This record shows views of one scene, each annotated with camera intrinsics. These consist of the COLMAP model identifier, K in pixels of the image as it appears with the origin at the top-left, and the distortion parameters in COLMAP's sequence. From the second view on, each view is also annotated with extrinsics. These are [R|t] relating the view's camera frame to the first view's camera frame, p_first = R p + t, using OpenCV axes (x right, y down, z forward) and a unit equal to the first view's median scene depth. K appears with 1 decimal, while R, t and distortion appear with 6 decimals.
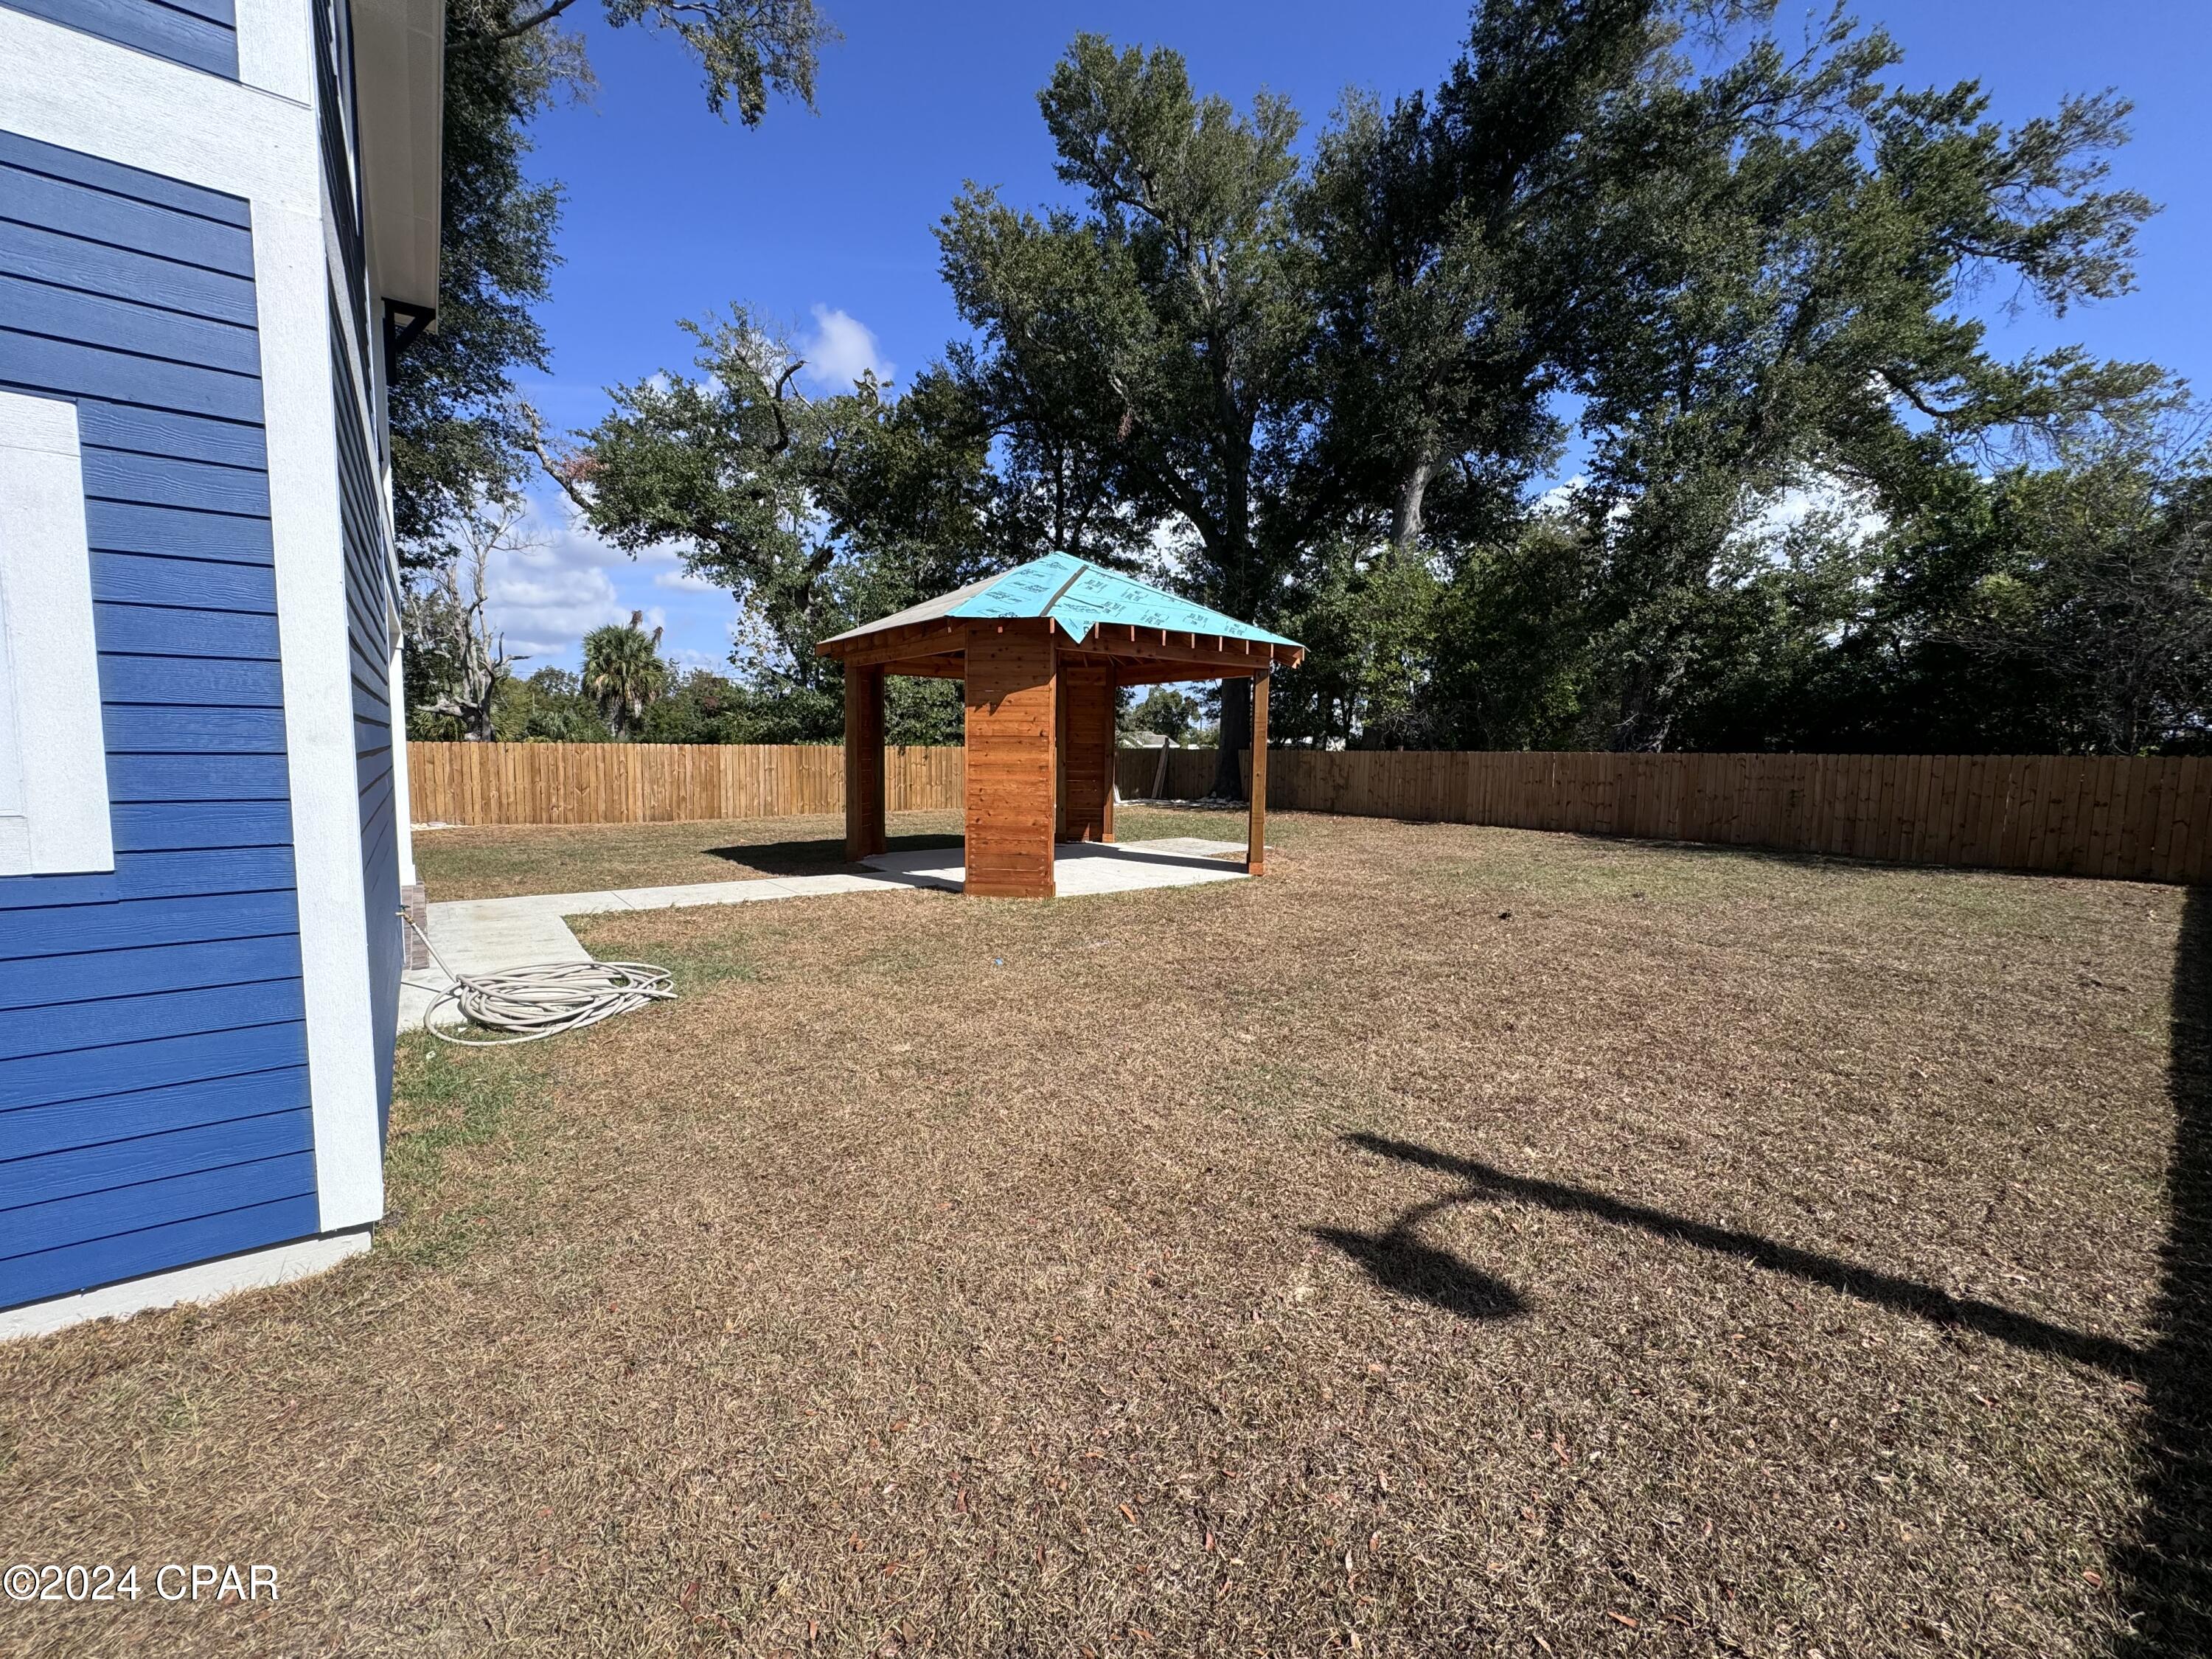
lens RADIAL K [[884.7, 0, 1109.4], [0, 884.7, 830.7], [0, 0, 1]] dist [-0.001463, 0.000637]
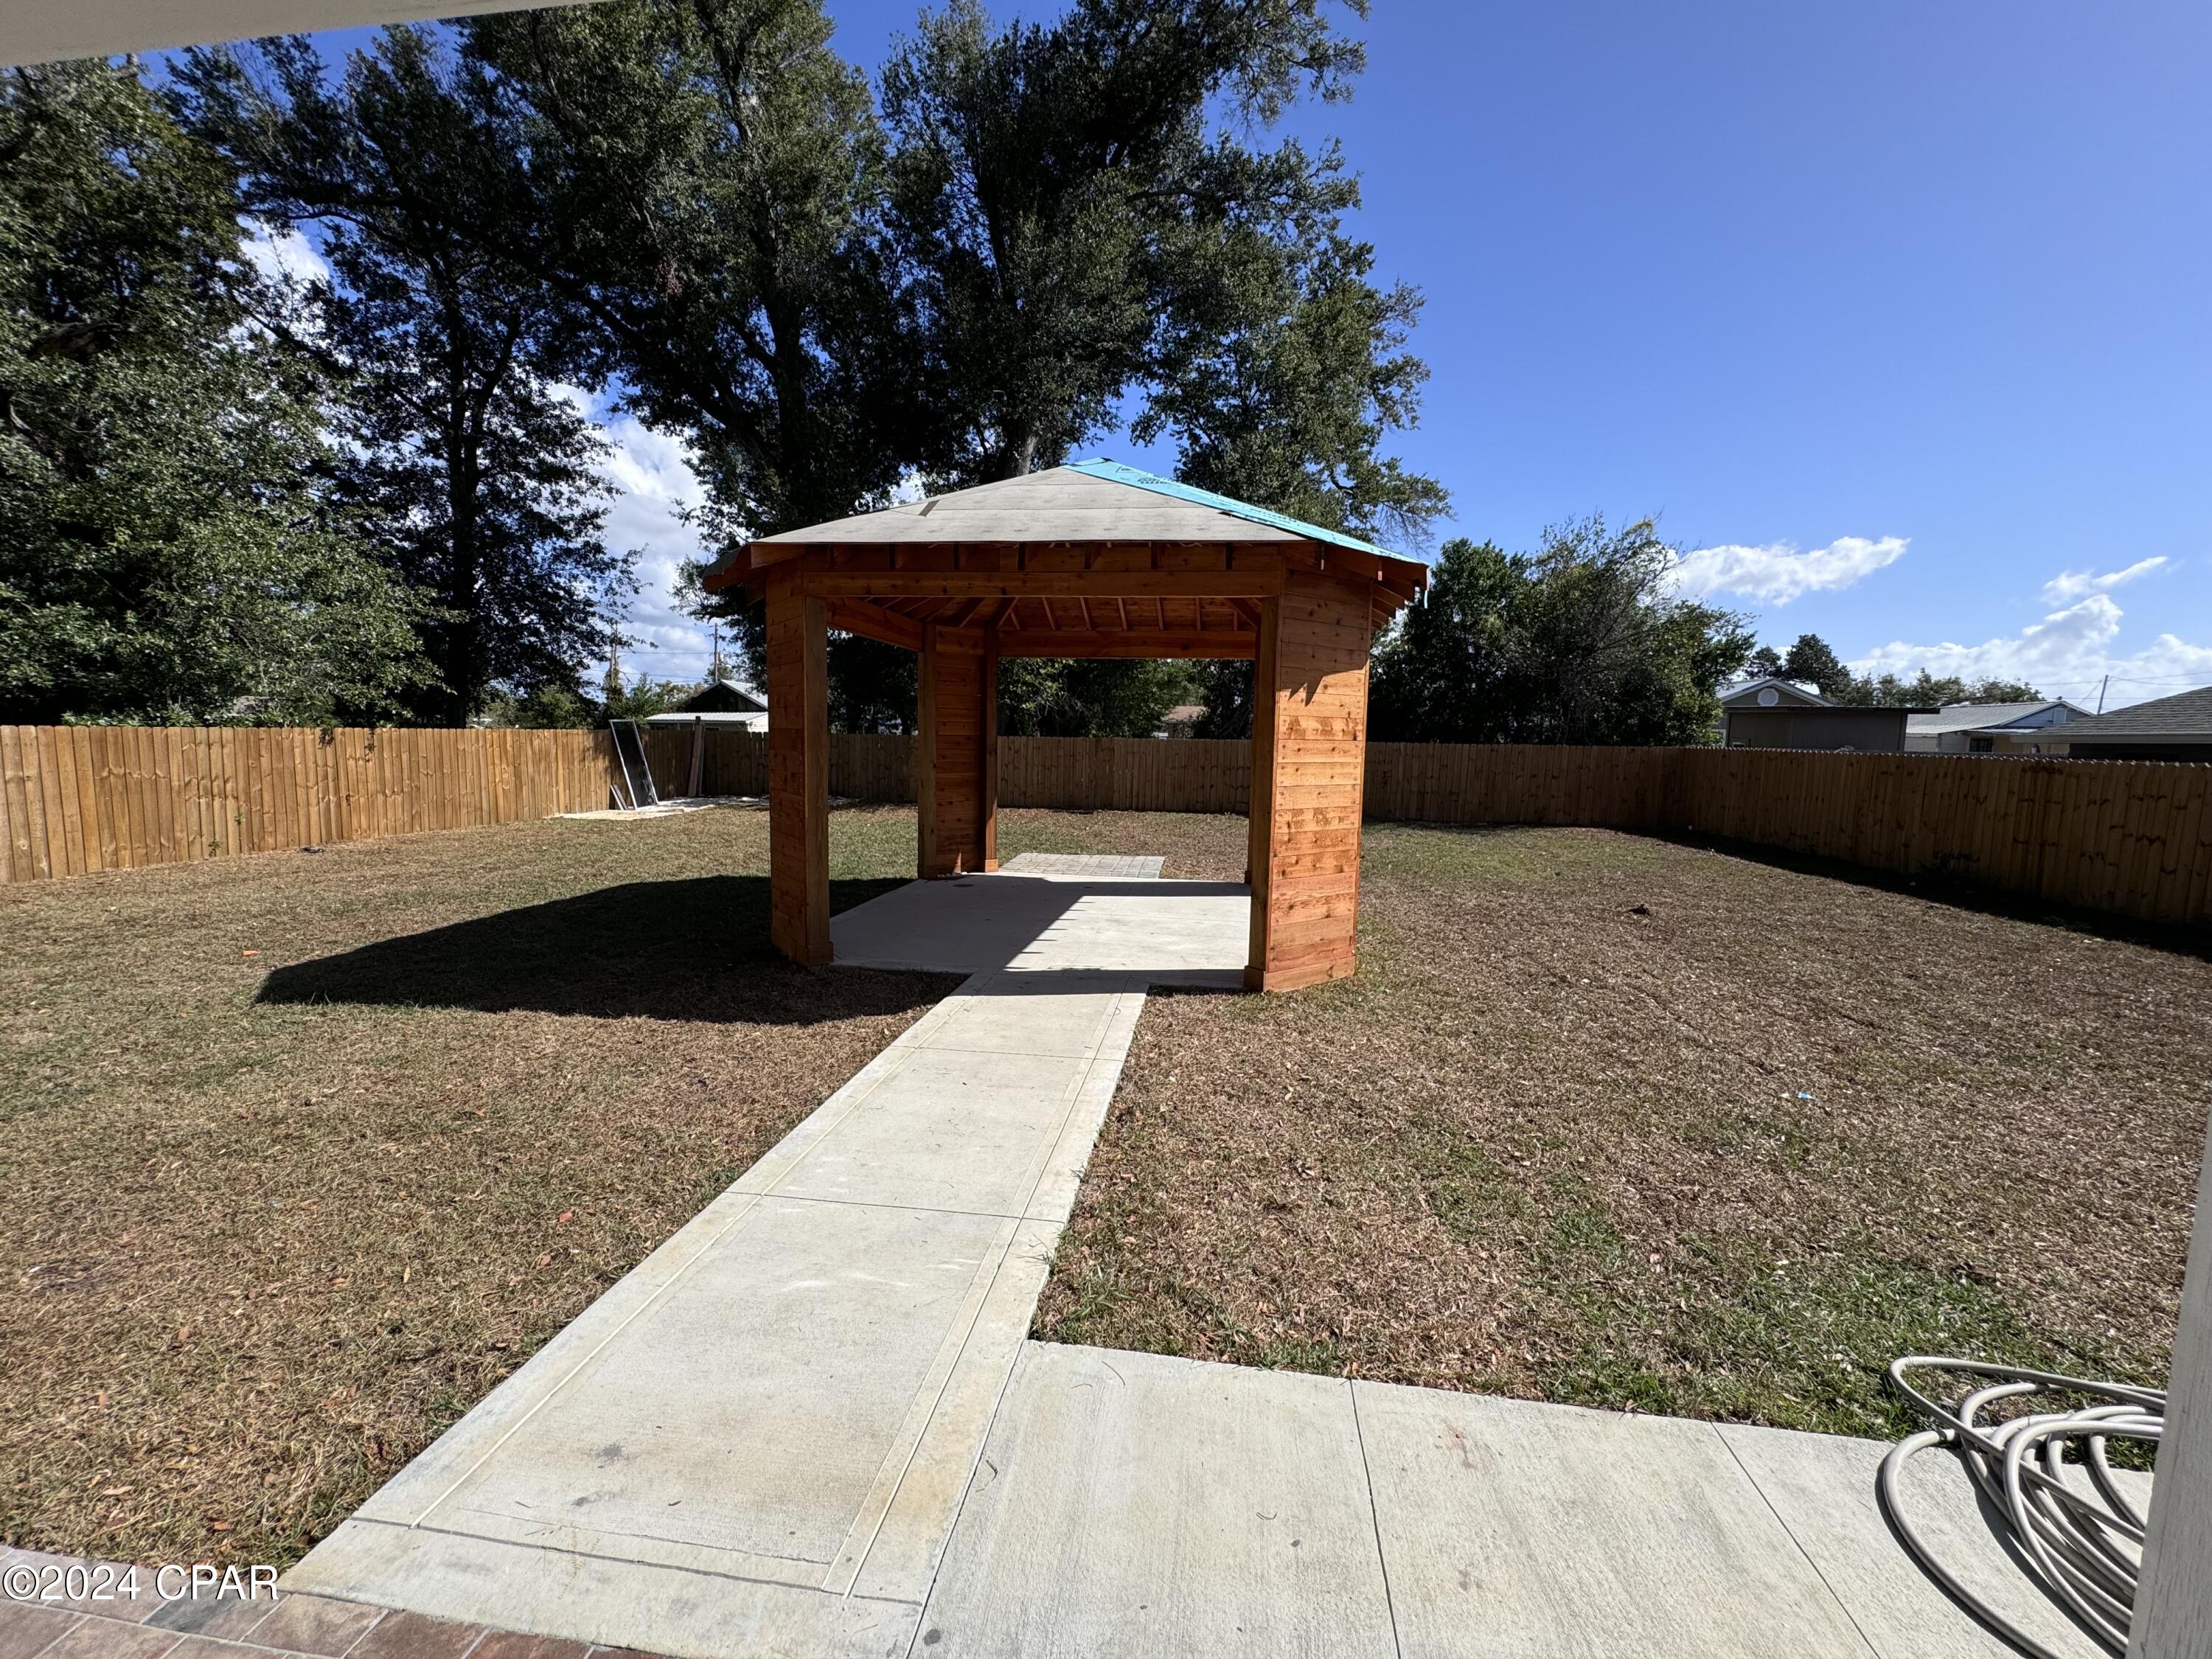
lens RADIAL K [[884.7, 0, 1105.2], [0, 884.7, 829.8], [0, 0, 1]] dist [-0.001463, 0.000637]
pose [[0.718174, -0.073475, 0.691974, -0.307139], [0.054206, 0.997295, 0.049636, -0.036052], [-0.693749, 0.001862, 0.720214, 0.287777]]
